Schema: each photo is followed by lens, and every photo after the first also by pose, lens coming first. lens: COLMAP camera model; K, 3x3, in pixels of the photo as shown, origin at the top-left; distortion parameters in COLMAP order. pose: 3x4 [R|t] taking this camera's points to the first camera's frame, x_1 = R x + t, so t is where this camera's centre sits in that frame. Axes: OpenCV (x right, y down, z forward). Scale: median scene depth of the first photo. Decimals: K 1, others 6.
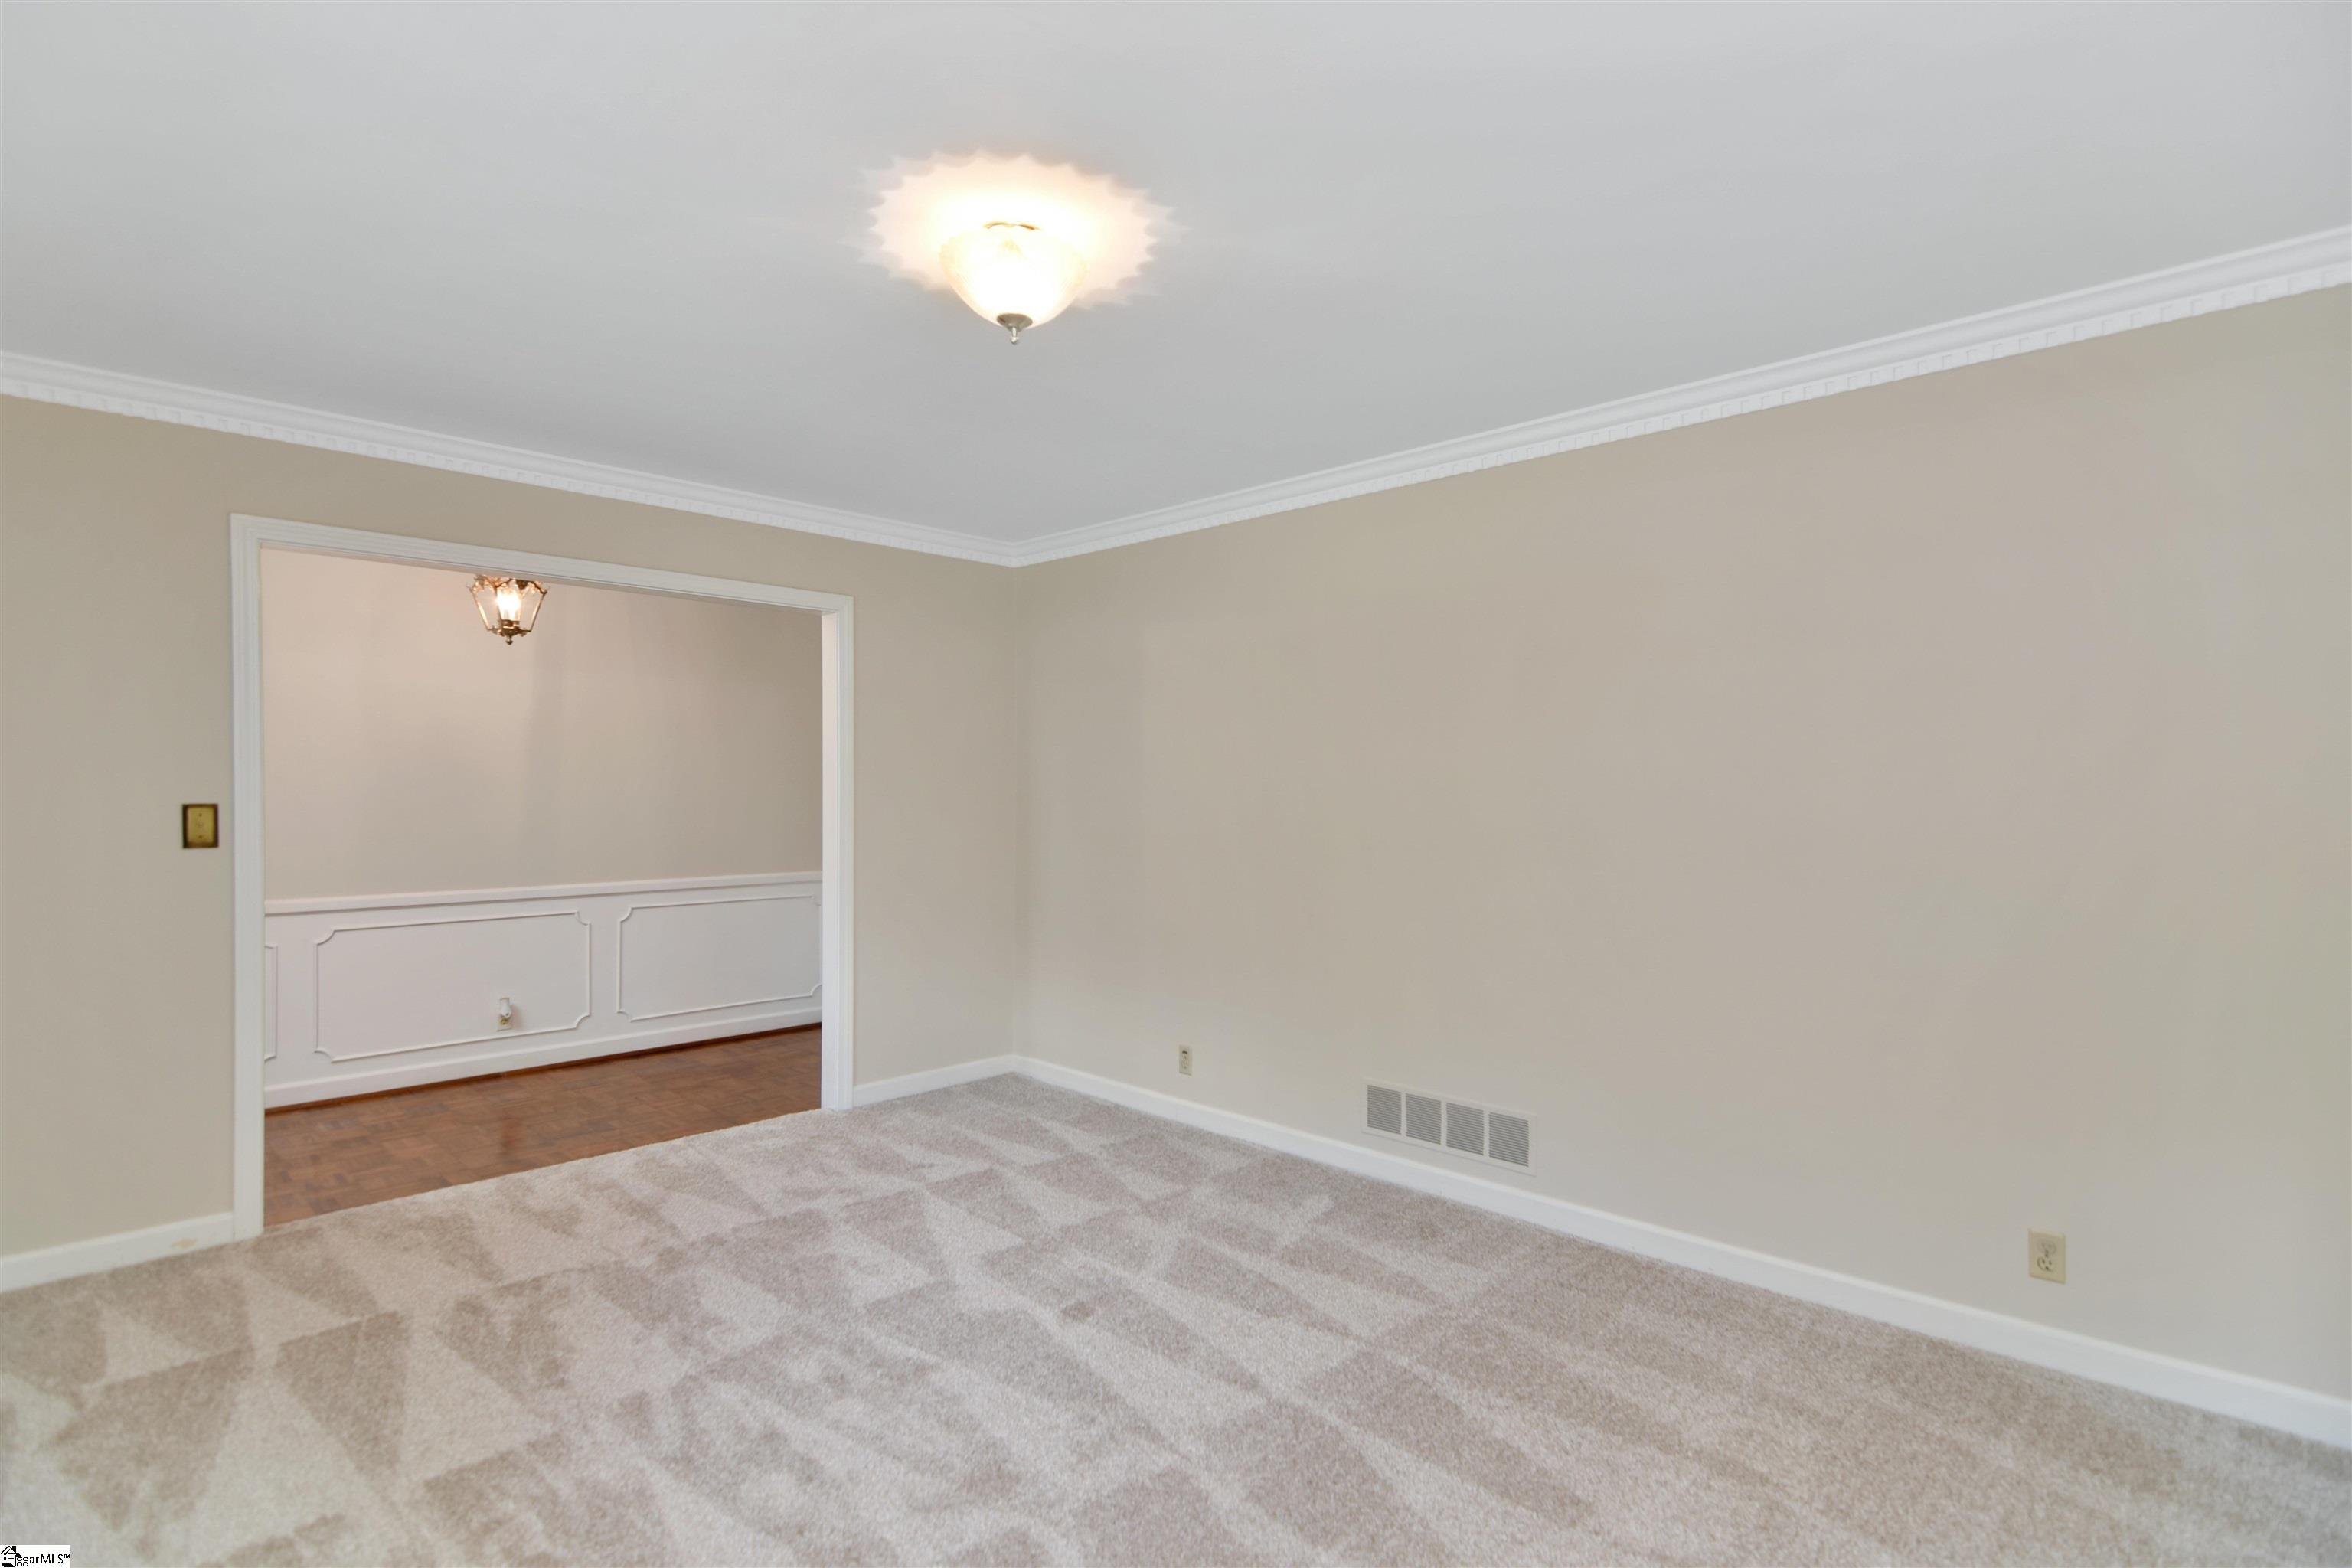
lens RADIAL K [[1123.2, 0, 1205.2], [0, 1123.2, 791.0], [0, 0, 1]] dist [0.004580, -0.009376]
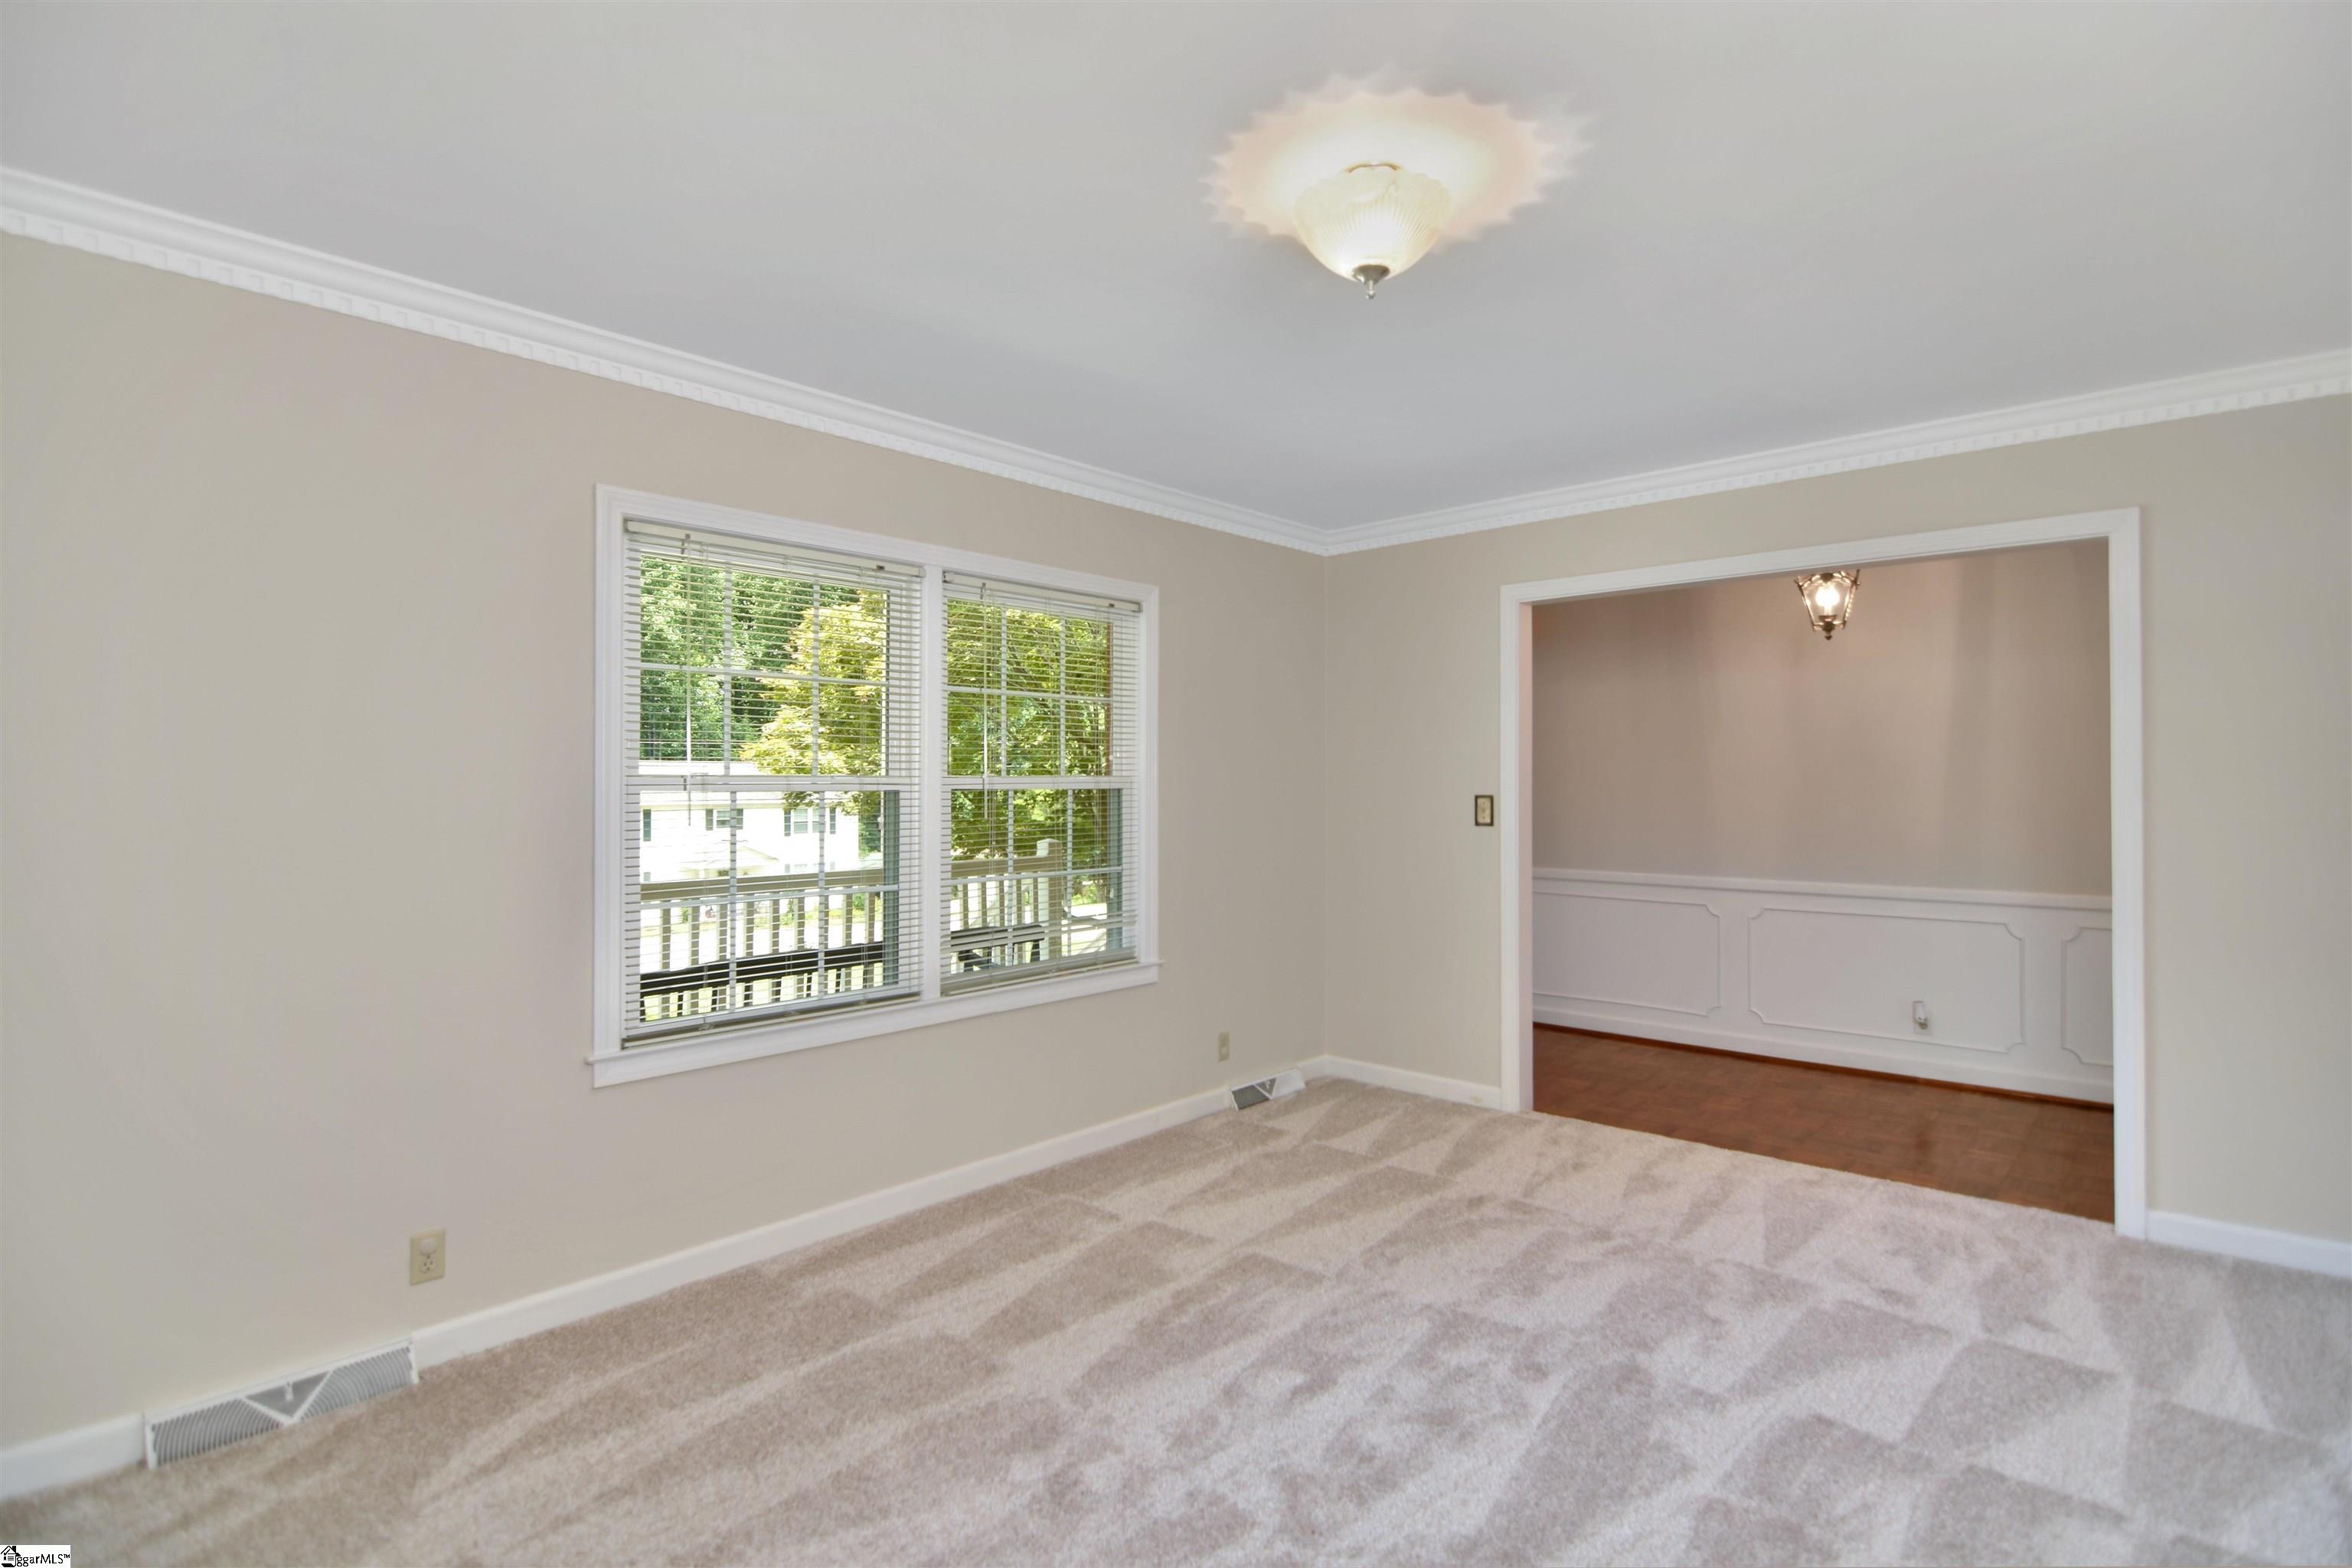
lens RADIAL K [[1143.4, 0, 1215.4], [0, 1143.4, 784.2], [0, 0, 1]] dist [0.000426, -0.012423]
pose [[0.057085, -0.001074, -0.998369, 0.514076], [0.000871, 0.999999, -0.001026, -0.001359], [0.998369, -0.000811, 0.057086, 0.547330]]
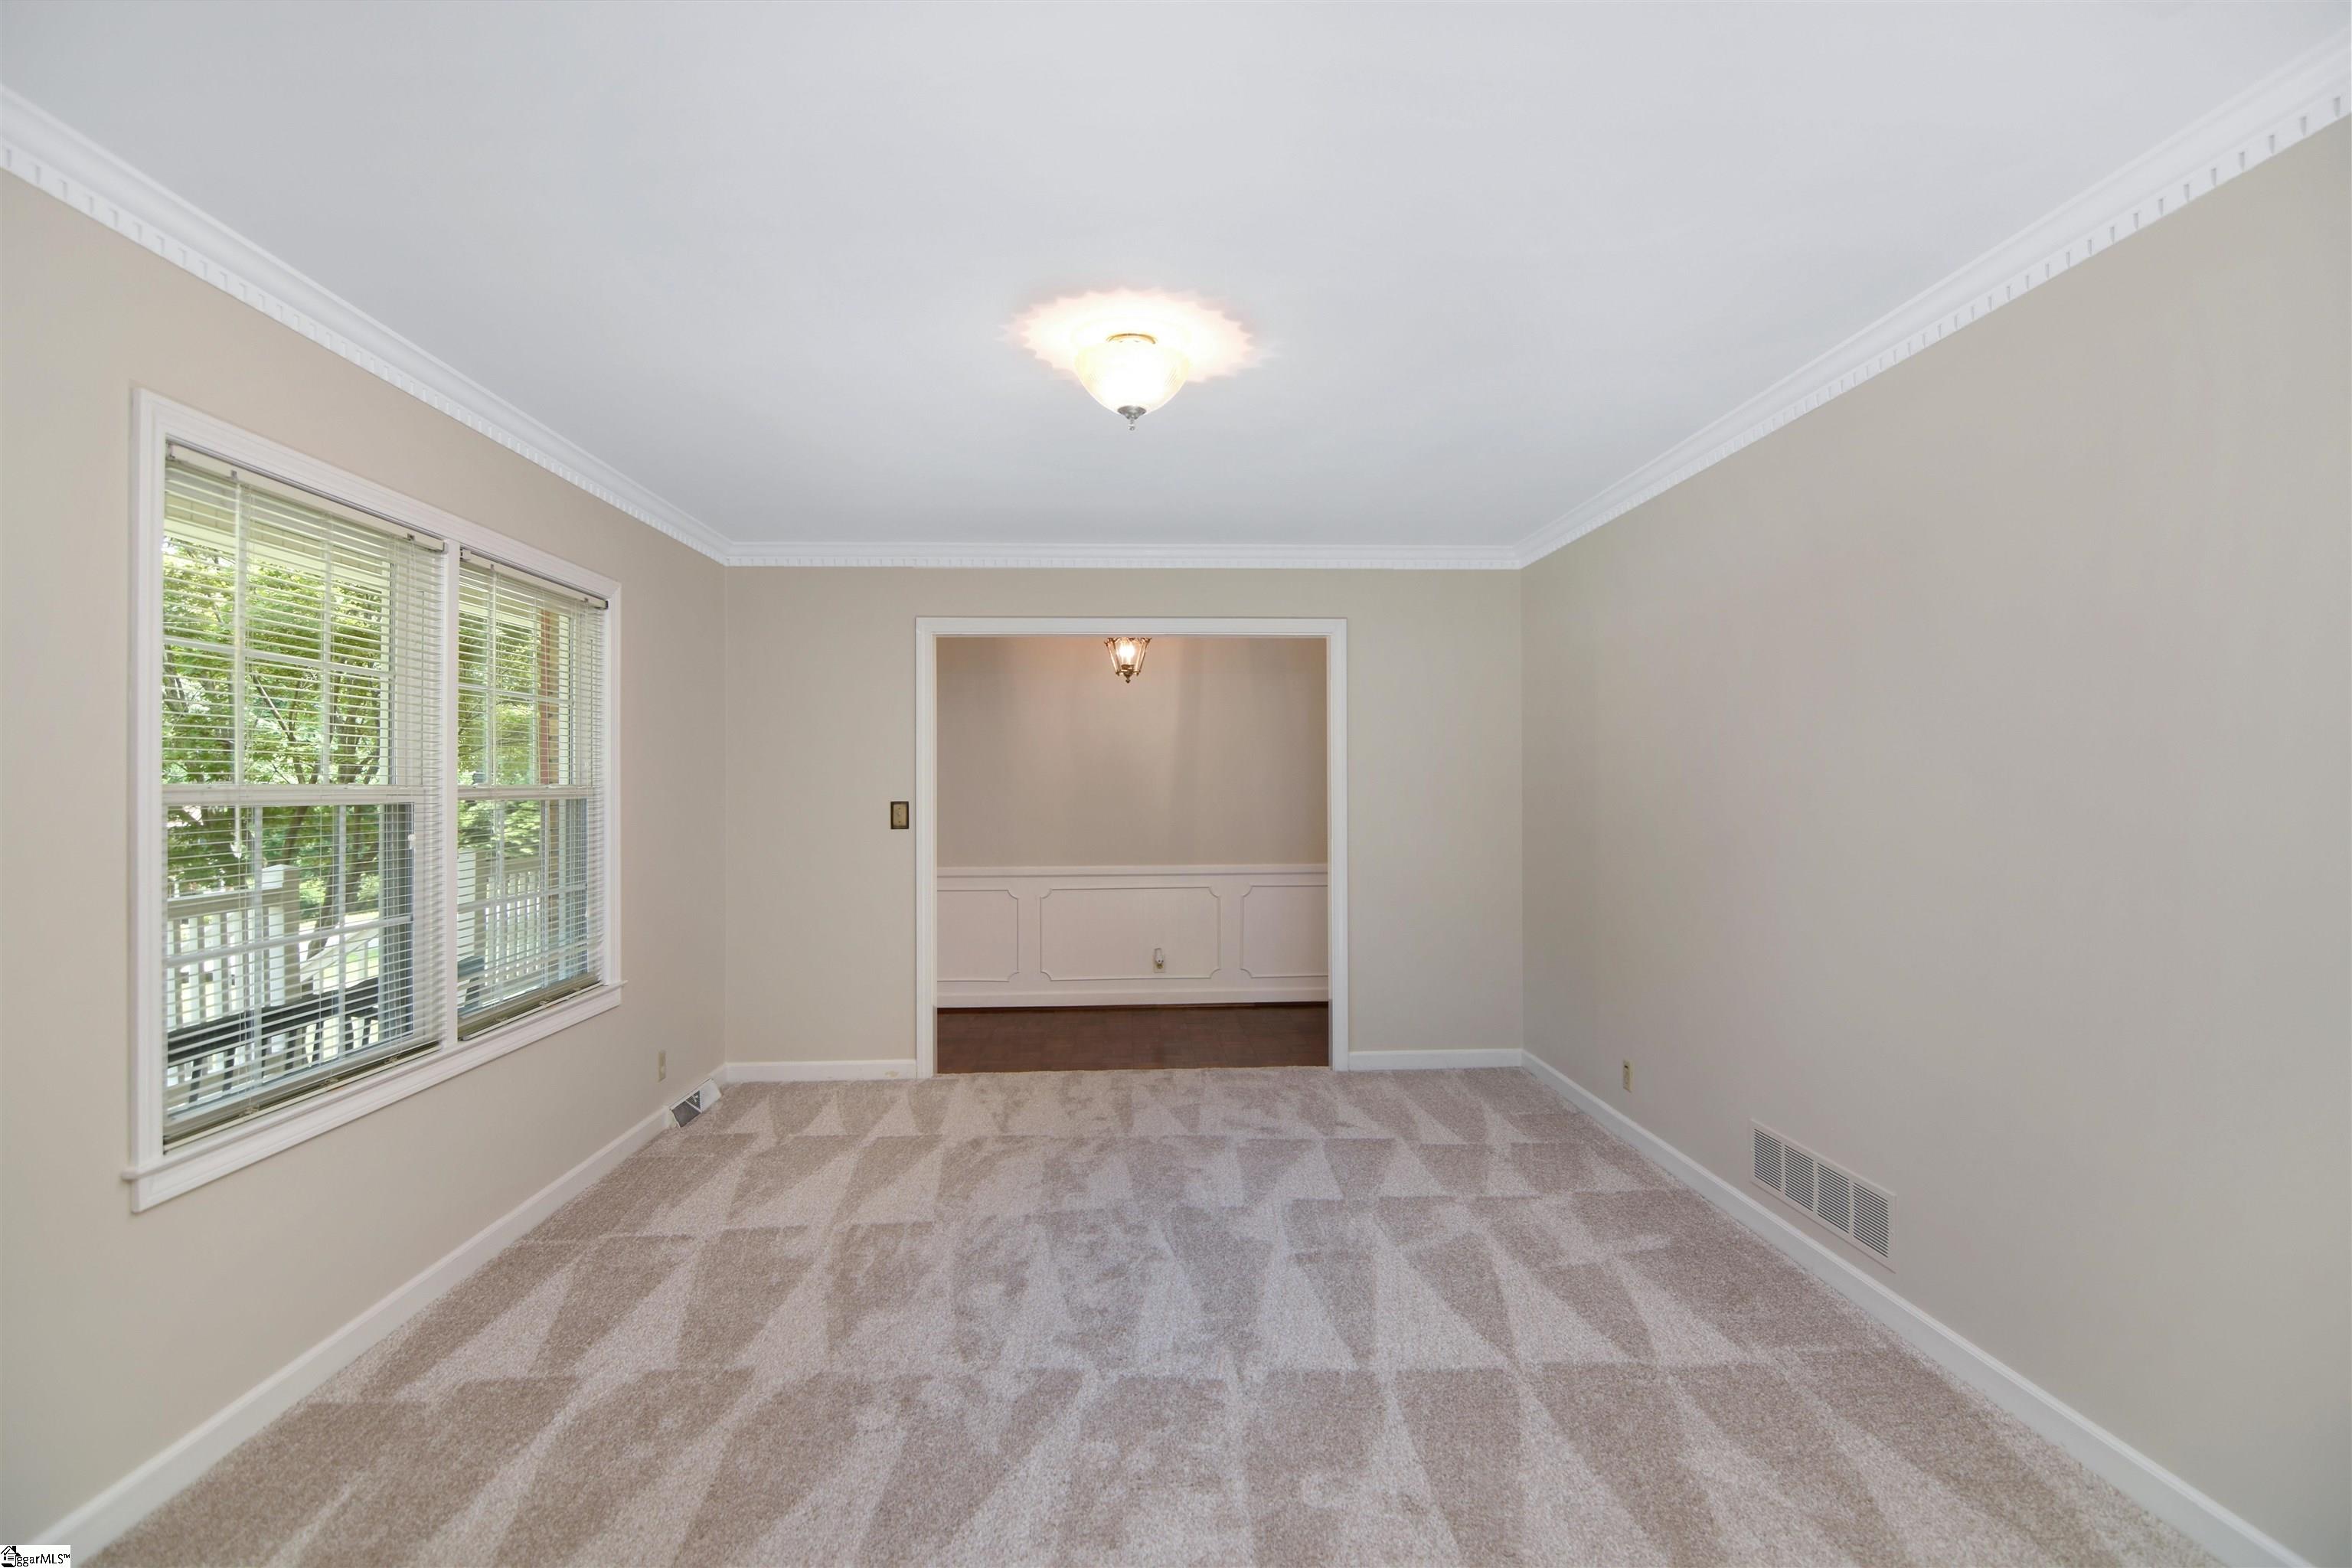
lens RADIAL K [[1123.2, 0, 1205.2], [0, 1123.2, 791.0], [0, 0, 1]] dist [0.004580, -0.009376]
pose [[0.745724, -0.003641, -0.666245, 0.481915], [0.006313, 0.999979, 0.001602, -0.003863], [0.666225, -0.005401, 0.745731, 0.085496]]
